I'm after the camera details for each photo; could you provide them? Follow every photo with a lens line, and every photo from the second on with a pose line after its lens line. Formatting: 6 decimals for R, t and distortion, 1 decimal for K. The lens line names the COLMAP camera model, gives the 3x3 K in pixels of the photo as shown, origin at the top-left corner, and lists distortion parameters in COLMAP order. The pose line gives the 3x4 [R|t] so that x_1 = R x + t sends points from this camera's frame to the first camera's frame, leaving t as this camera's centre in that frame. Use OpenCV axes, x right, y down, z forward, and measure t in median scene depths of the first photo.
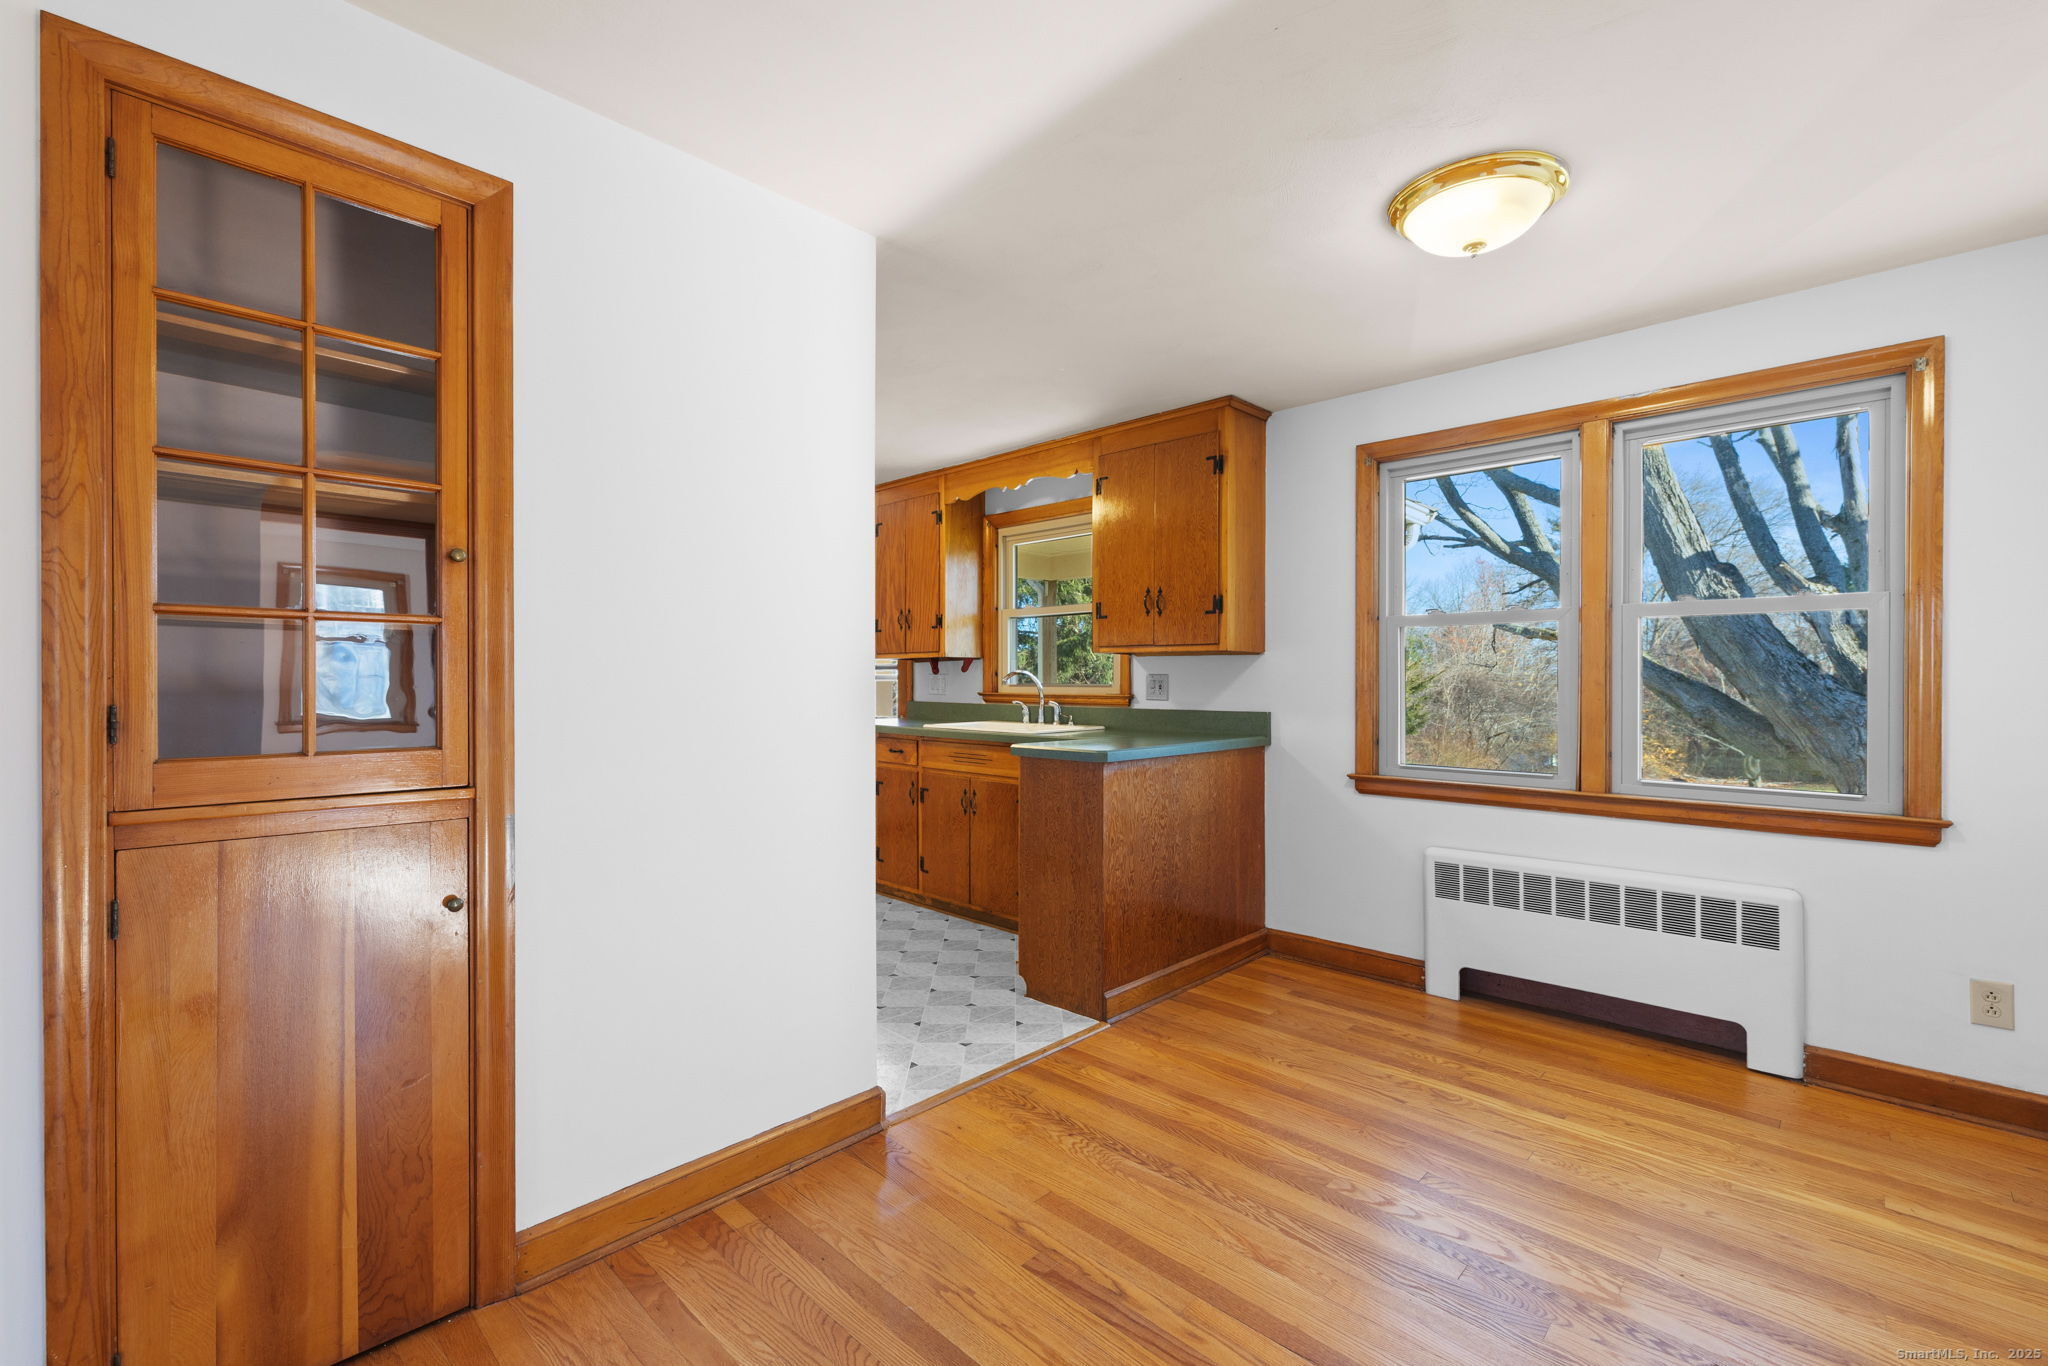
lens RADIAL K [[874.1, 0, 1026.1], [0, 874.1, 687.9], [0, 0, 1]] dist [0.000962, 0.000299]
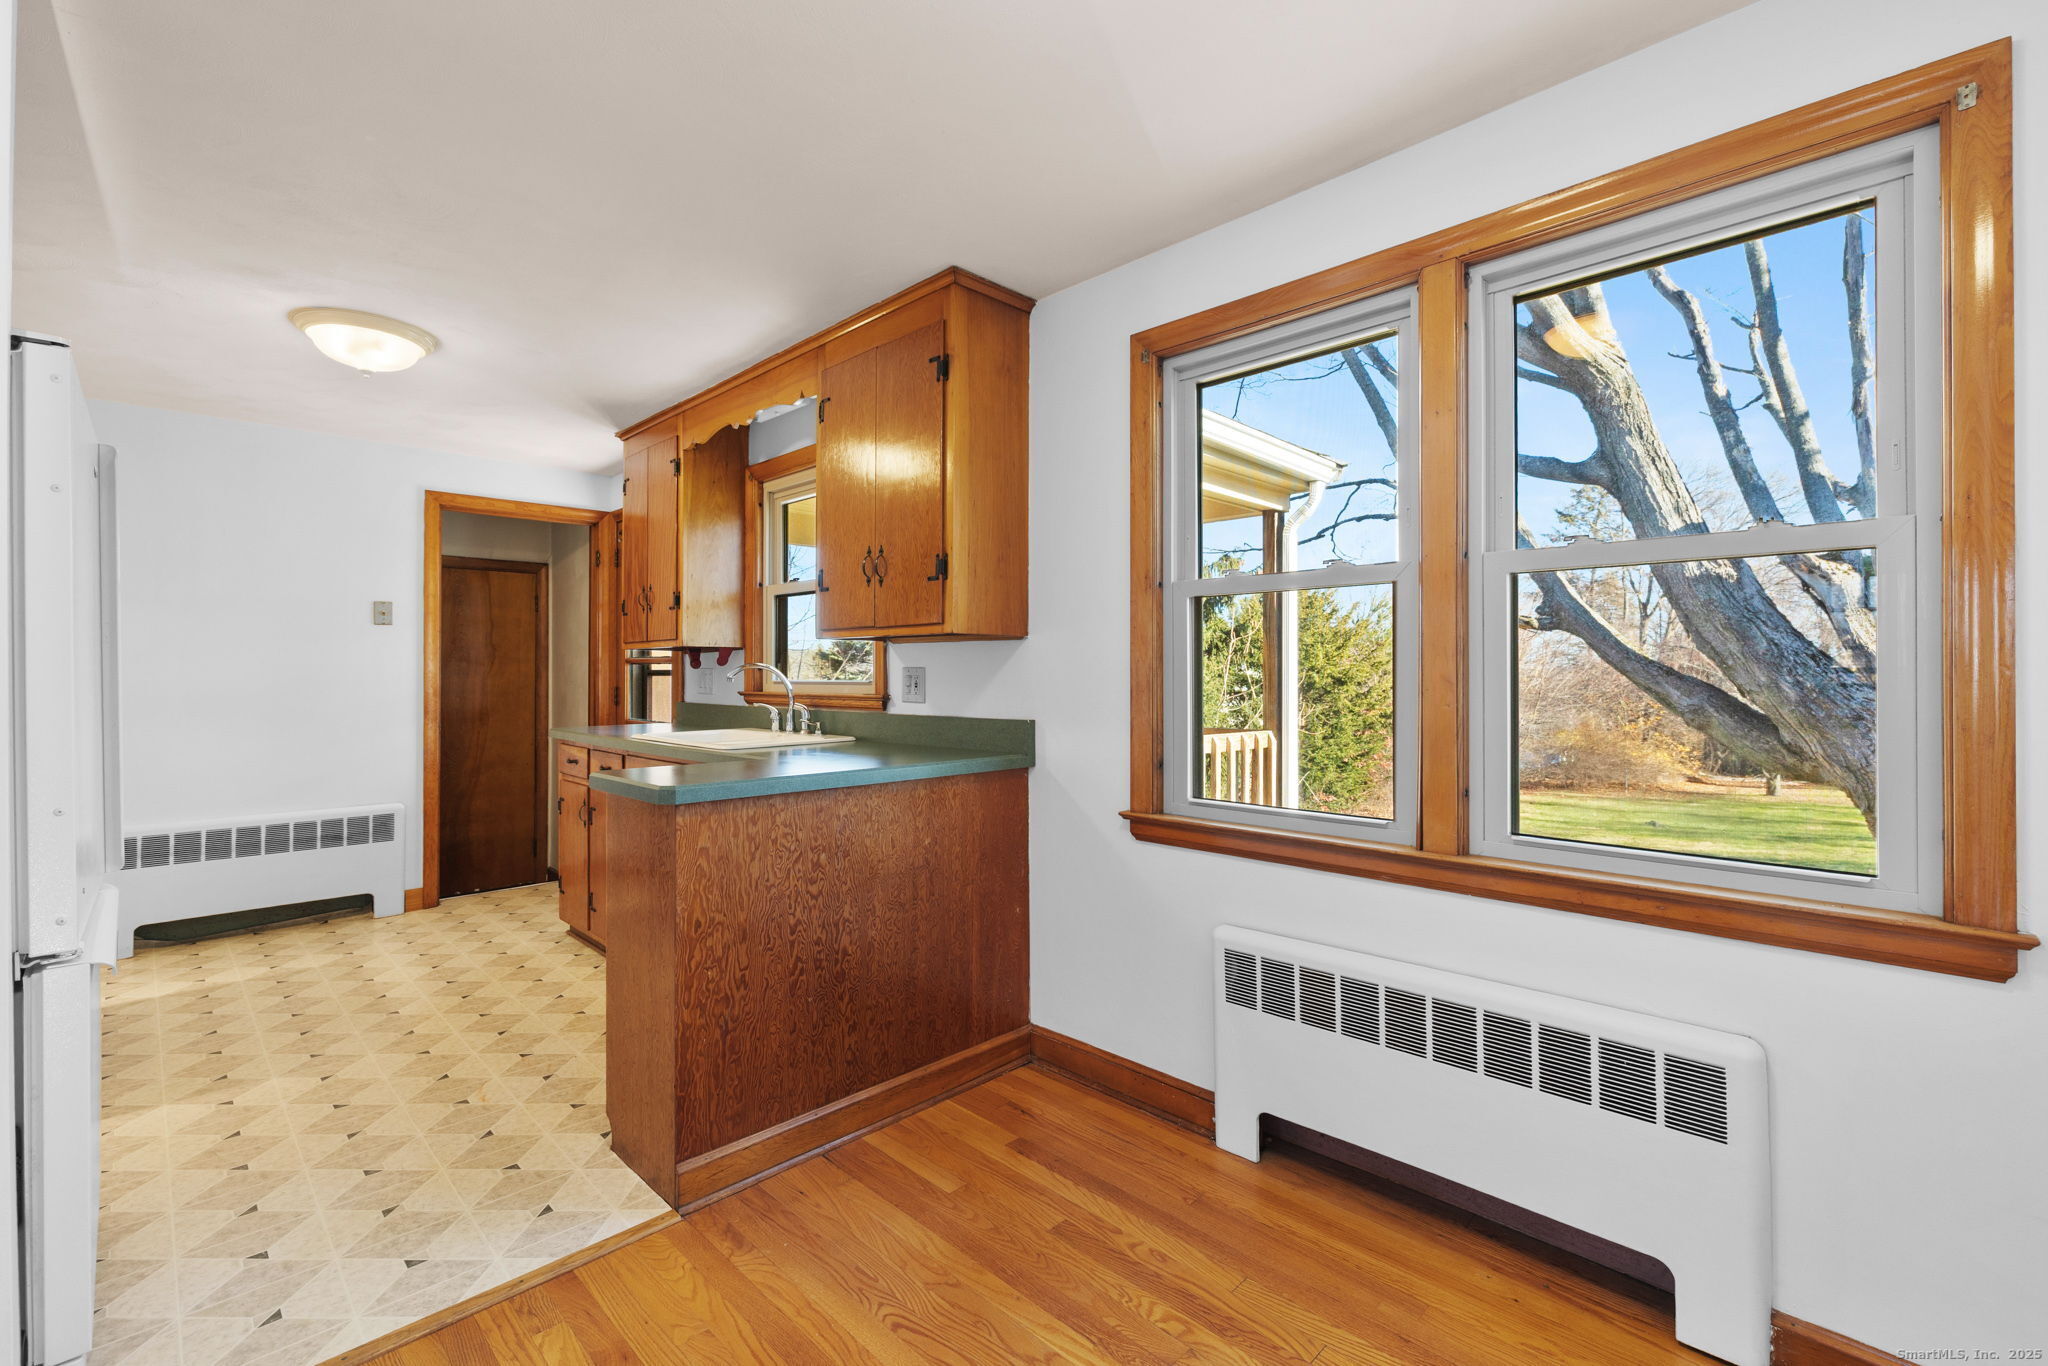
lens RADIAL K [[876.3, 0, 1024.4], [0, 876.3, 675.0], [0, 0, 1]] dist [-0.000636, 0.000048]
pose [[0.999875, -0.001907, -0.015682, 0.306387], [0.001762, 0.999956, -0.009231, -0.002697], [0.015699, 0.009202, 0.999834, 0.310861]]
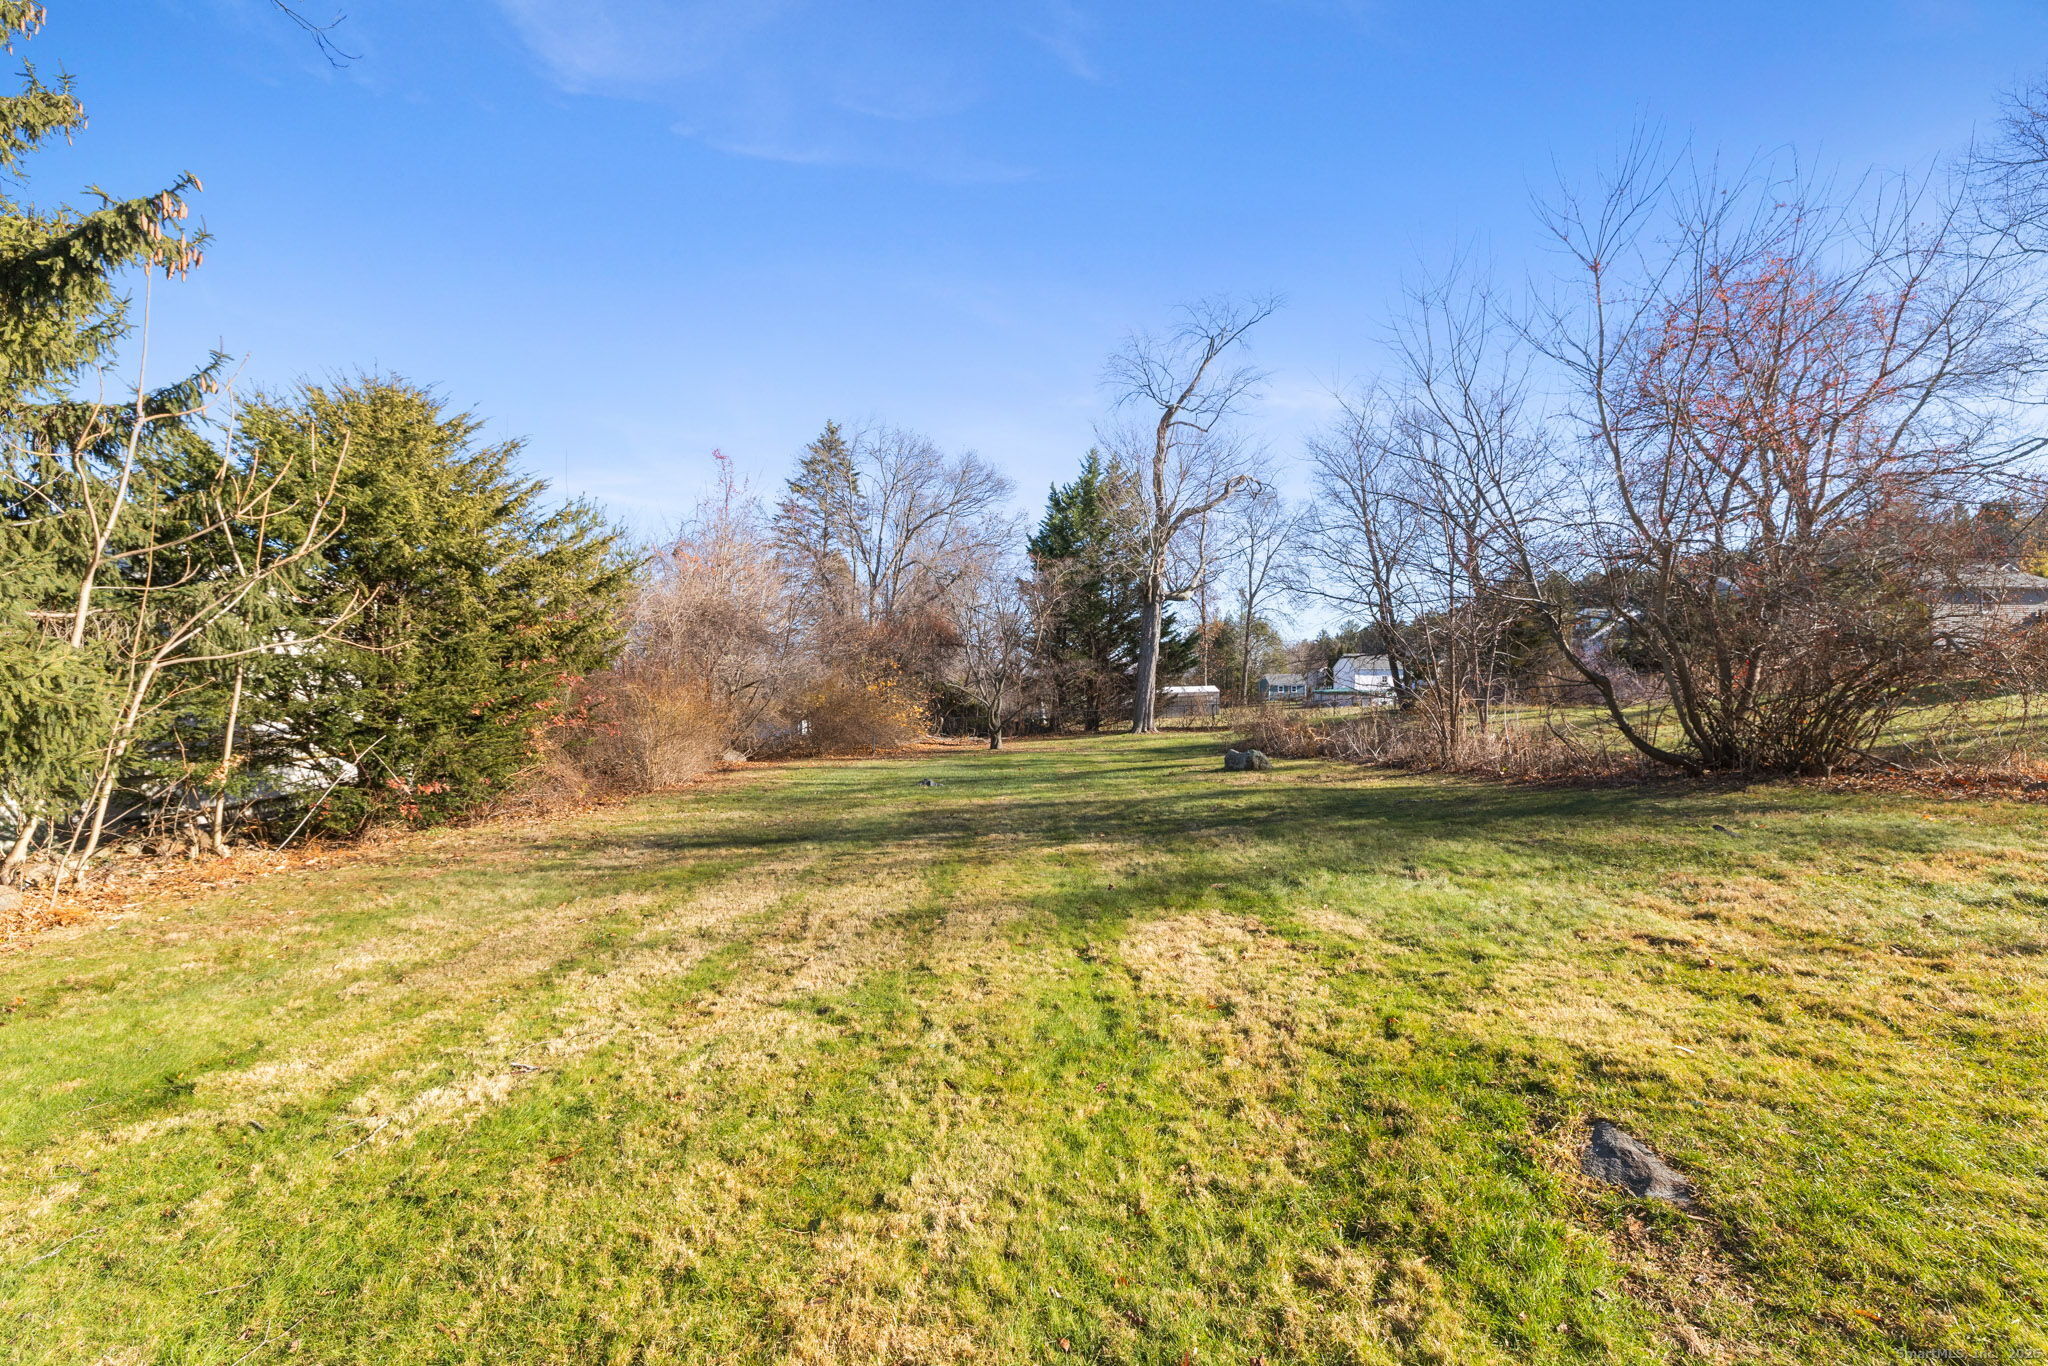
lens RADIAL K [[874.1, 0, 1026.1], [0, 874.1, 687.9], [0, 0, 1]] dist [0.000962, 0.000299]
pose [[0.696620, -0.005178, 0.717422, 1.668349], [-0.000848, 0.999967, 0.008040, 0.456678], [-0.717440, -0.006209, 0.696593, 2.973139]]
